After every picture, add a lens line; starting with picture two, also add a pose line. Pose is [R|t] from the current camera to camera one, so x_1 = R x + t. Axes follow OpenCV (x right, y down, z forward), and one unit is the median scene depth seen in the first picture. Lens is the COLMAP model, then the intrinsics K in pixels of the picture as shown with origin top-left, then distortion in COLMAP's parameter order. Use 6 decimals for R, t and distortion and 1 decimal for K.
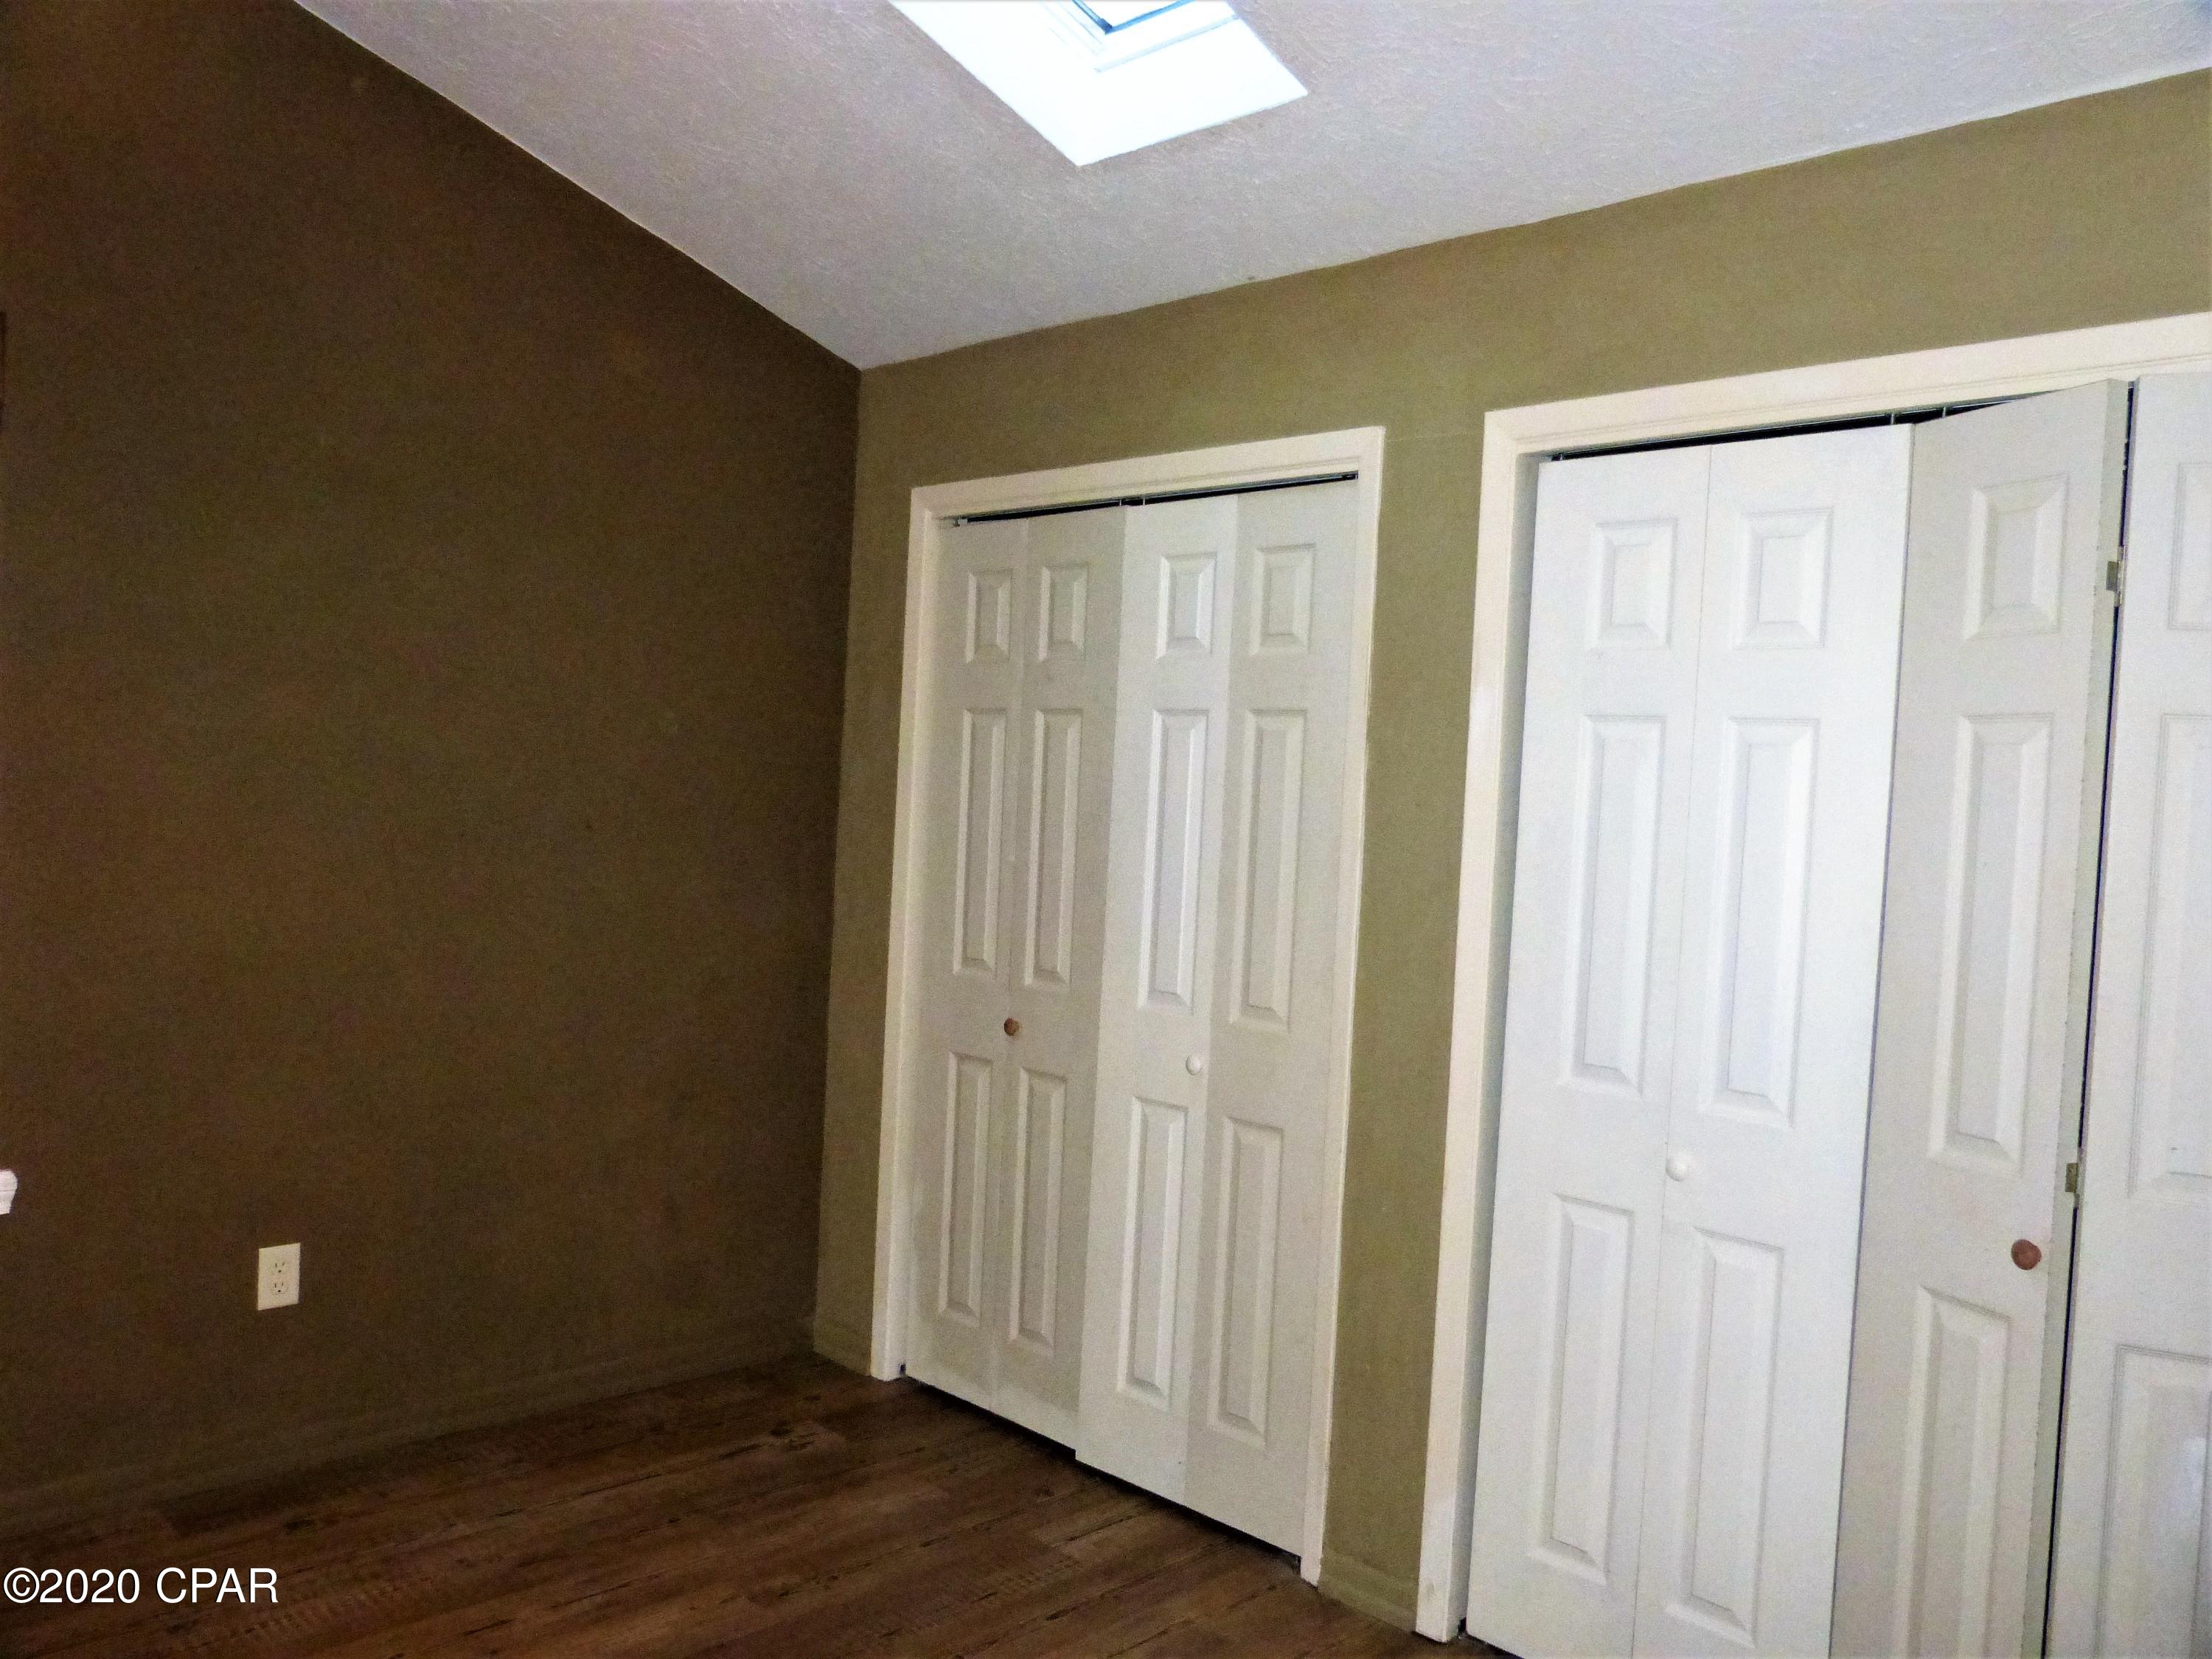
lens RADIAL K [[1665.3, 0, 1106.5], [0, 1665.3, 821.9], [0, 0, 1]] dist [-0.031333, 0.027180]
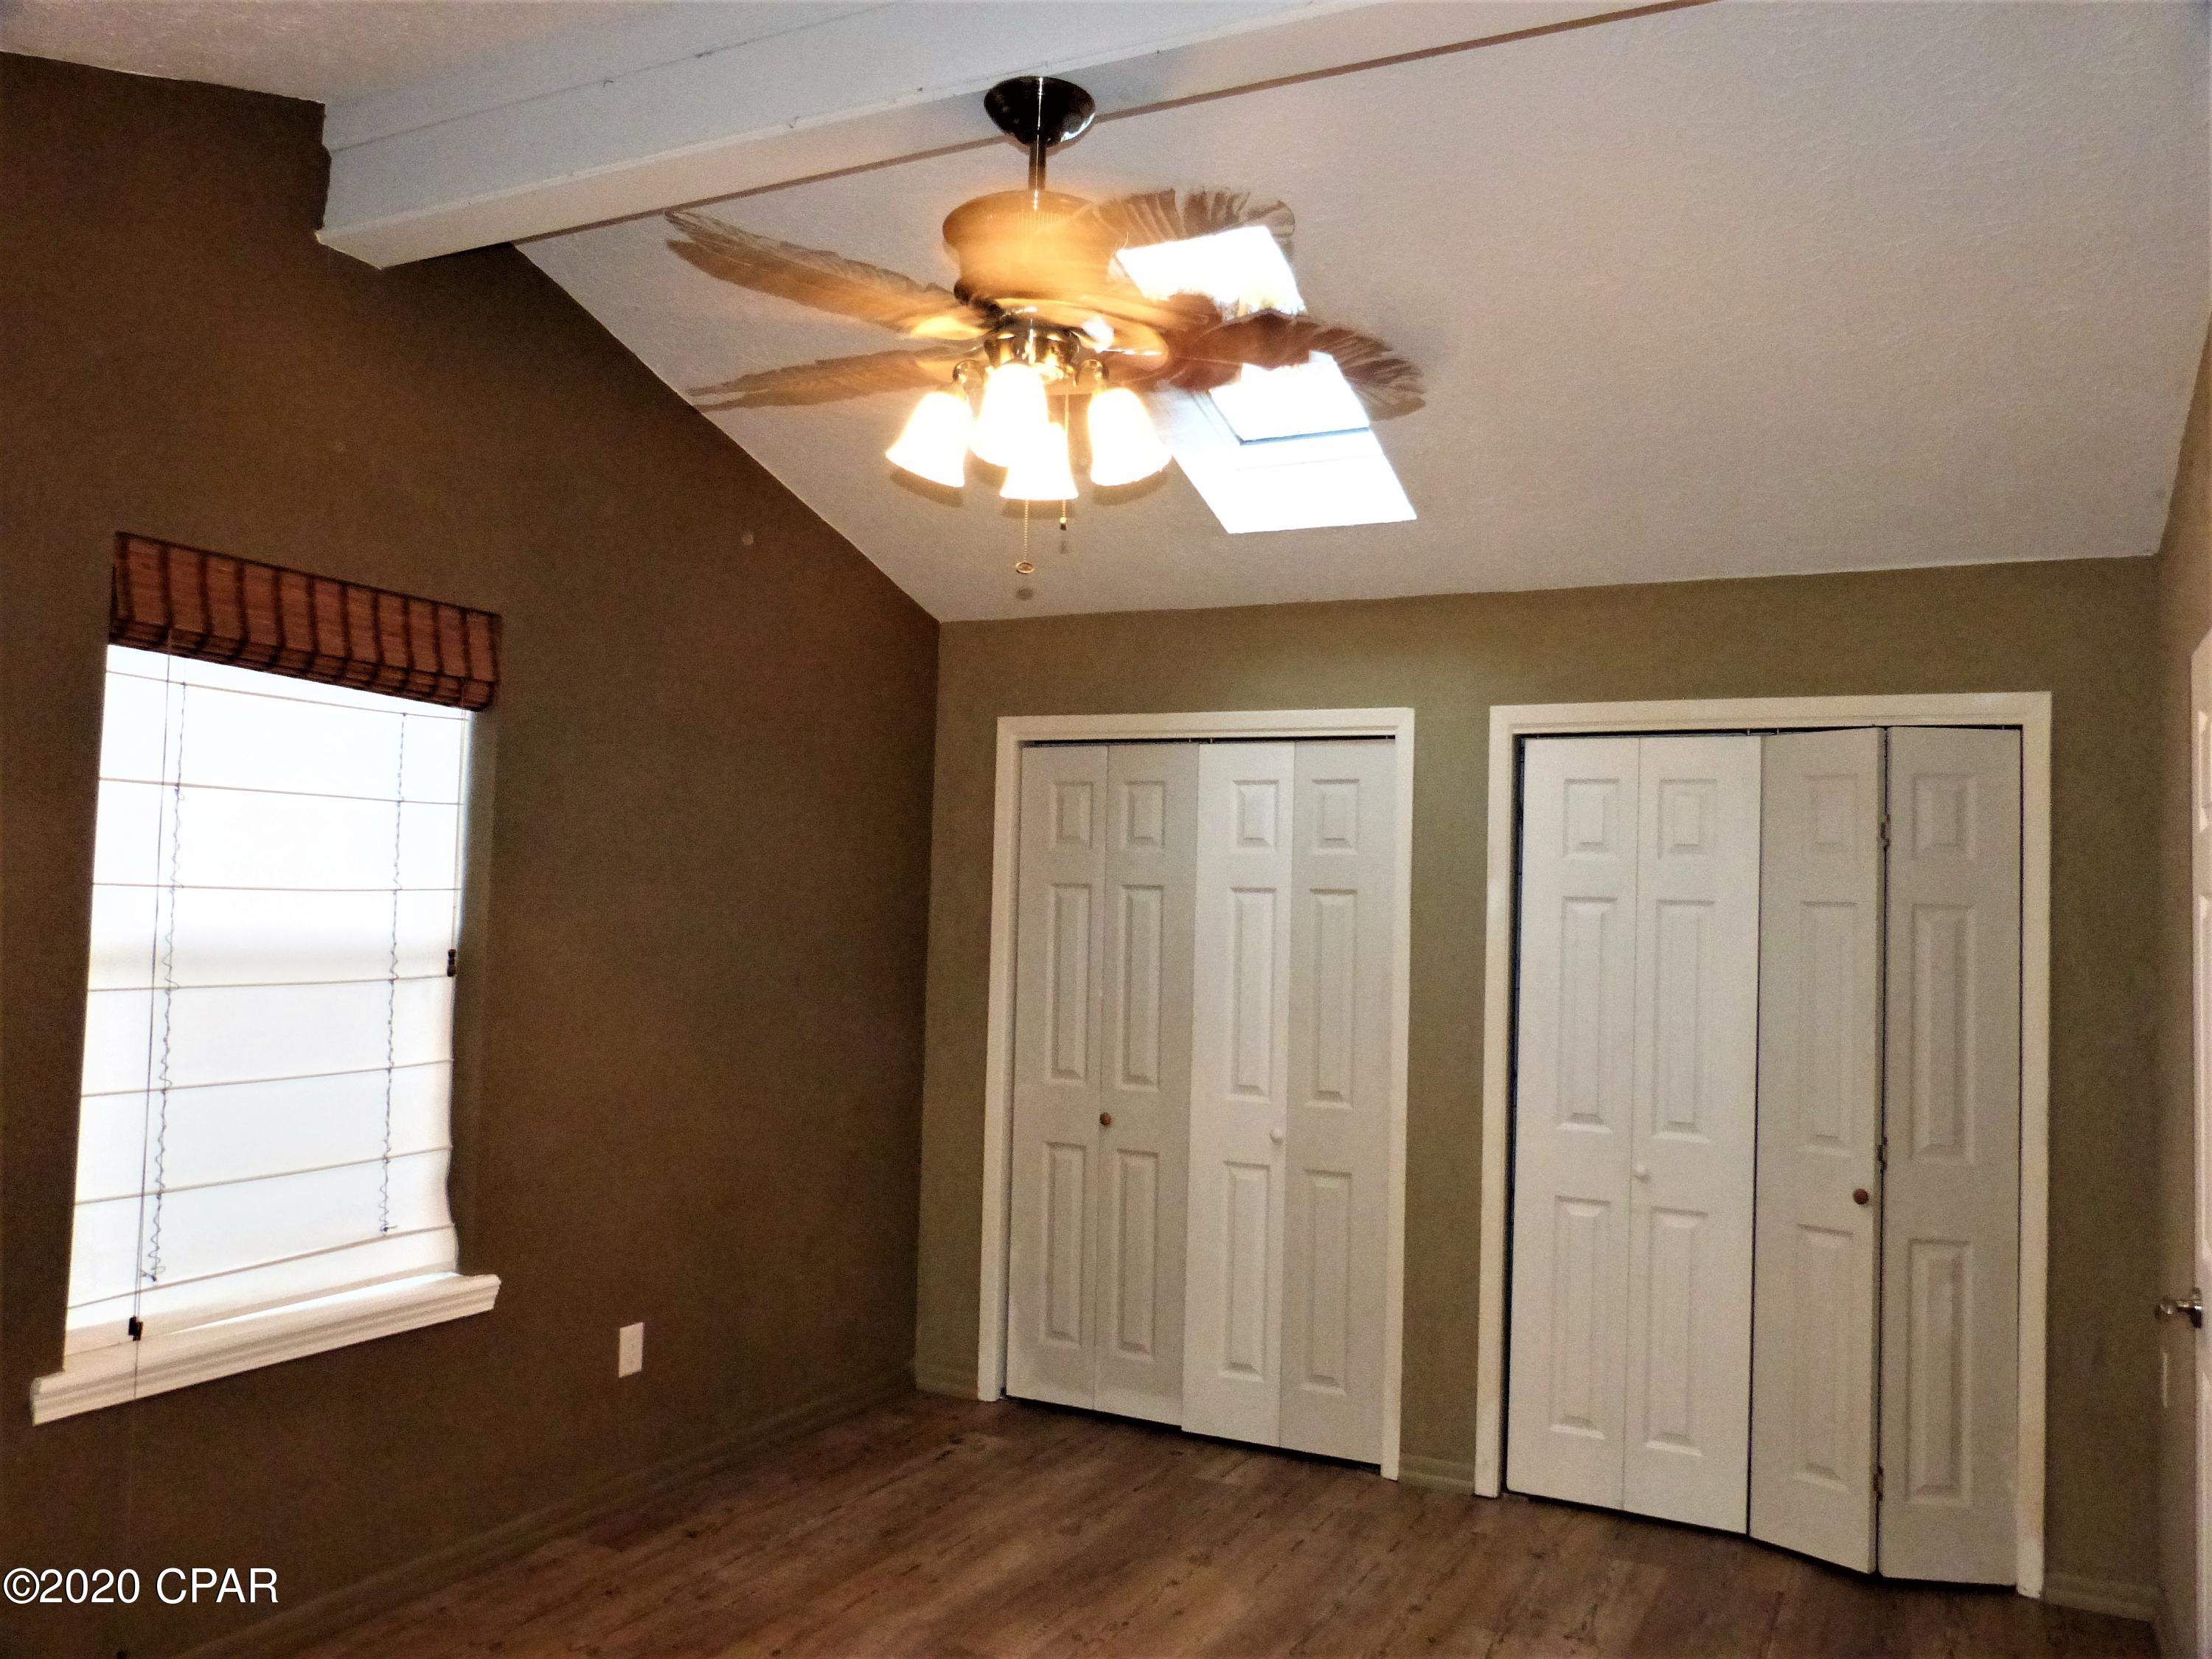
lens RADIAL K [[1647.5, 0, 1109.1], [0, 1647.5, 828.4], [0, 0, 1]] dist [-0.038649, 0.007400]
pose [[0.951453, -0.008227, 0.307685, -0.512028], [0.025428, 0.998327, -0.051938, -0.048725], [-0.306742, 0.057240, 0.950070, -0.318012]]
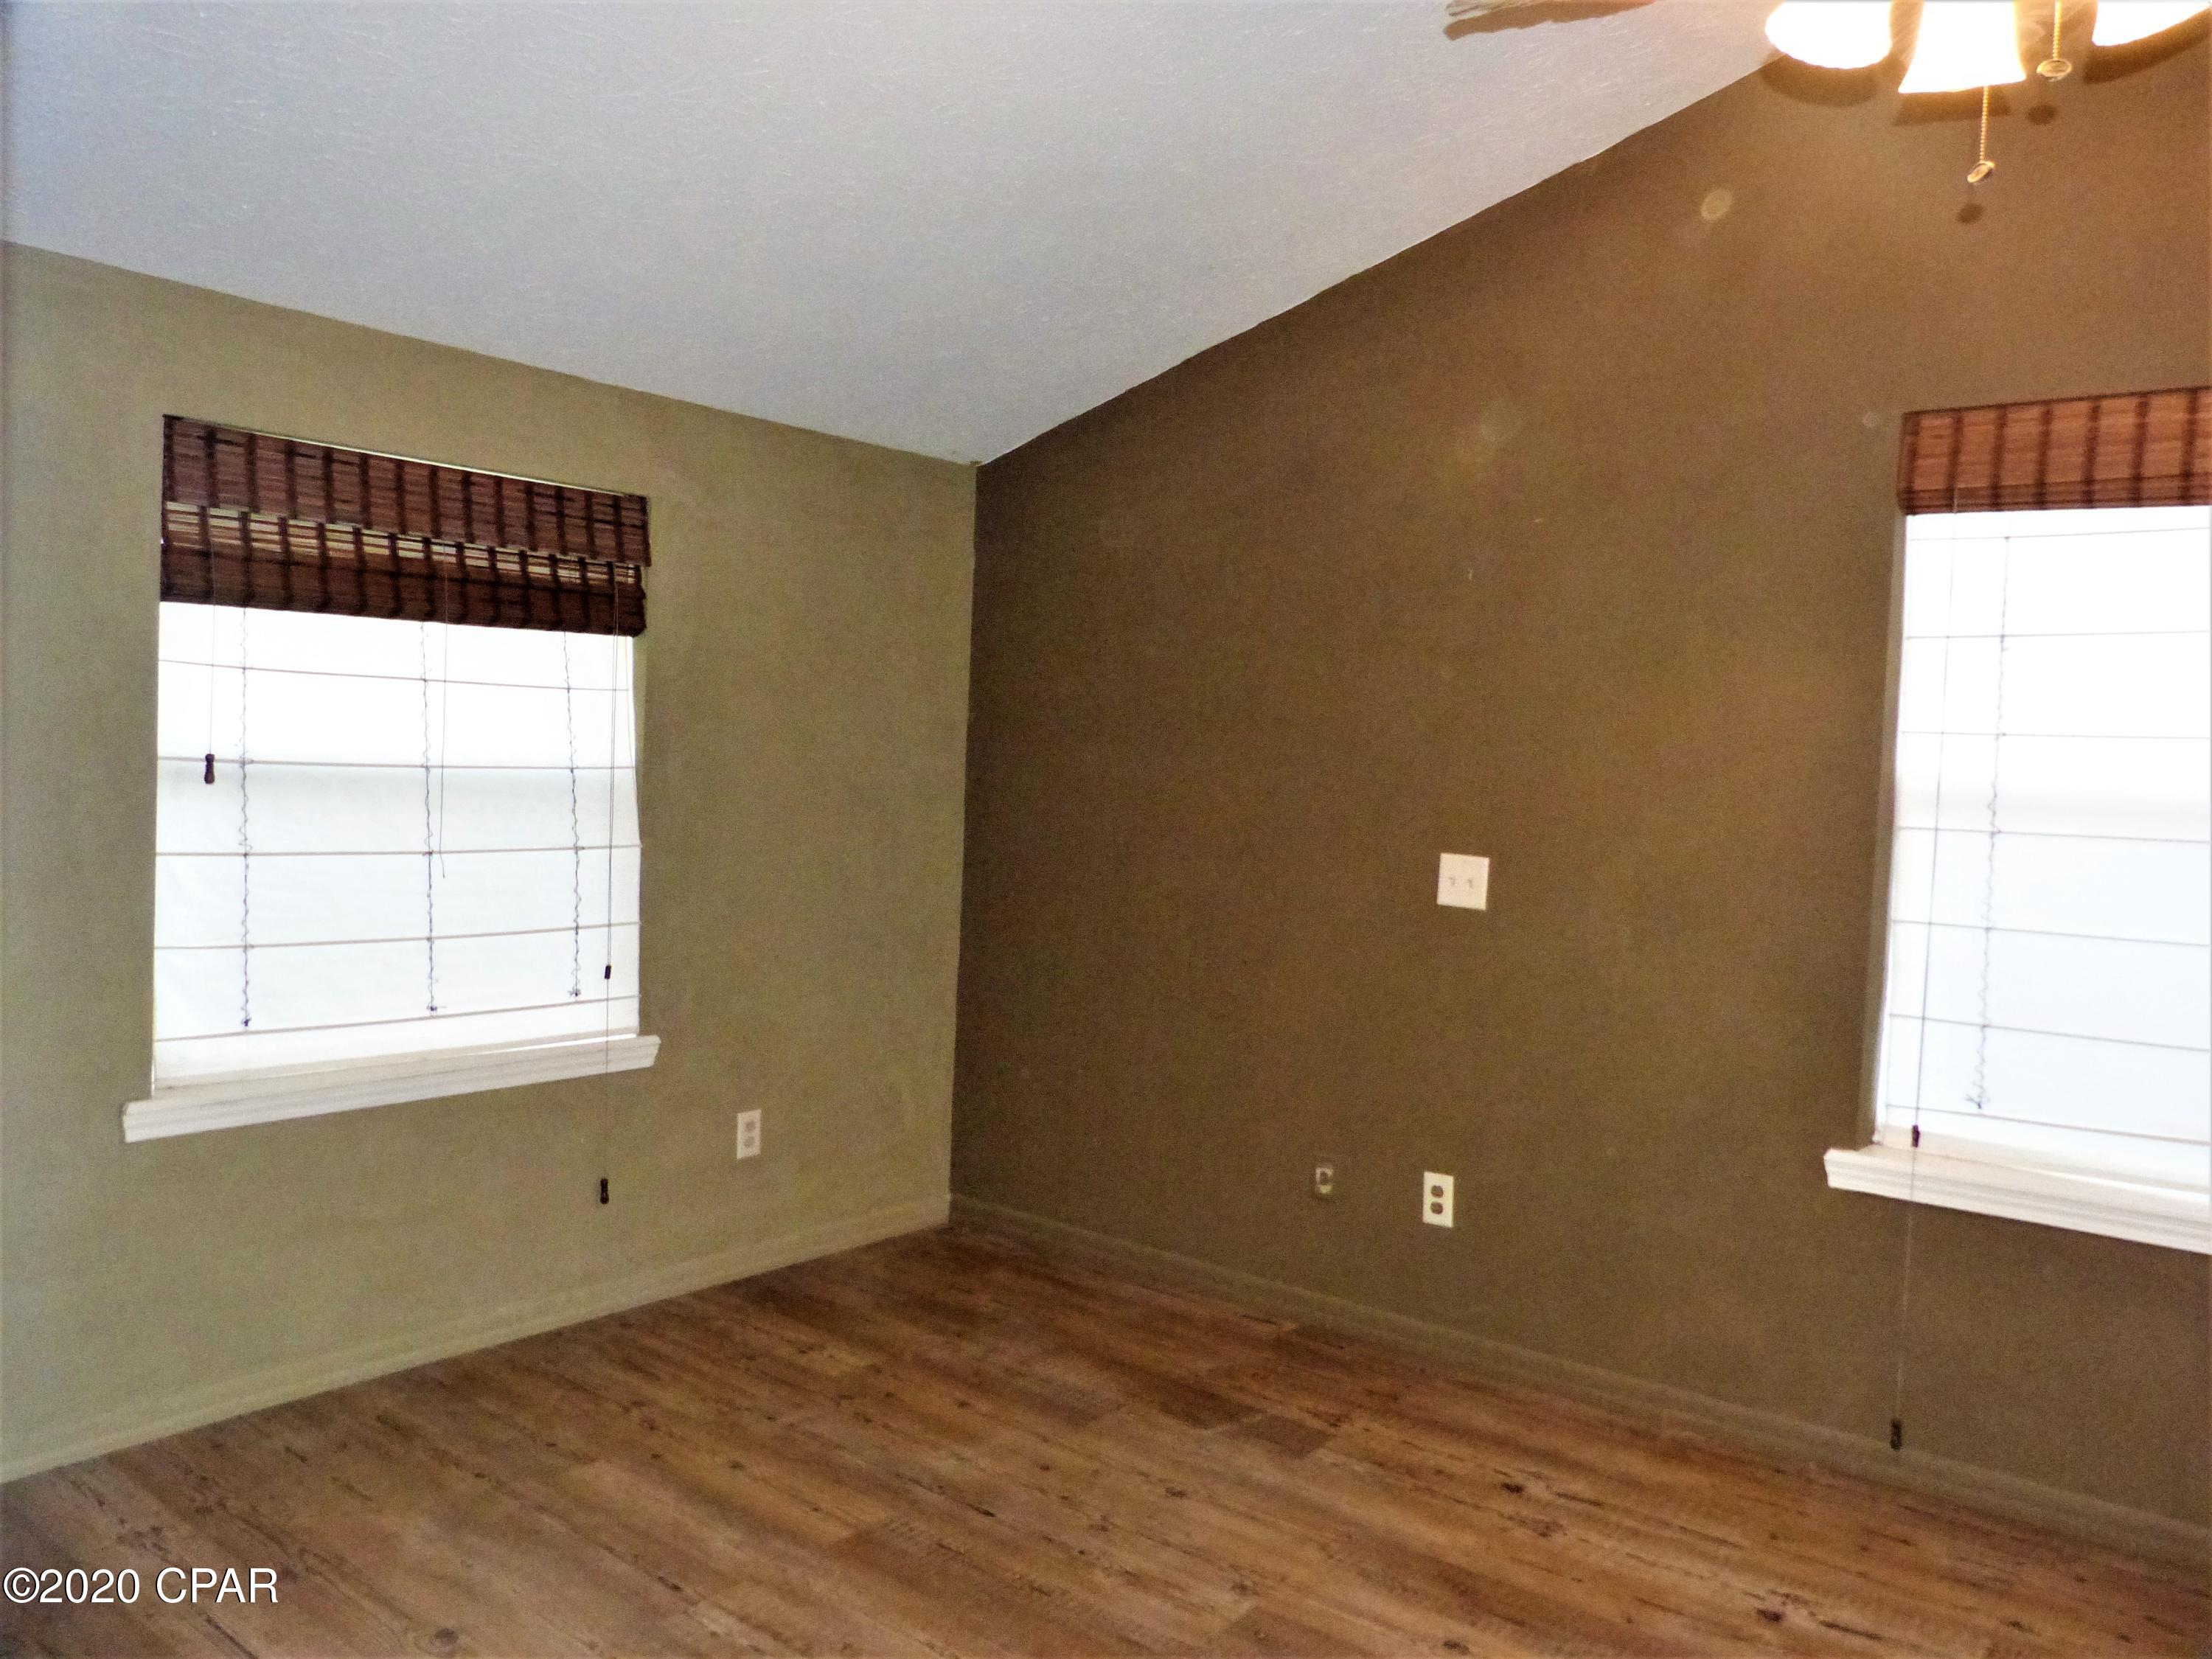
lens RADIAL K [[1665.3, 0, 1106.5], [0, 1665.3, 821.9], [0, 0, 1]] dist [-0.031333, 0.027180]
pose [[0.106810, -0.003634, -0.994273, 0.170710], [-0.048324, 0.998793, -0.008842, 0.006967], [0.993104, 0.048992, 0.106505, 0.095401]]
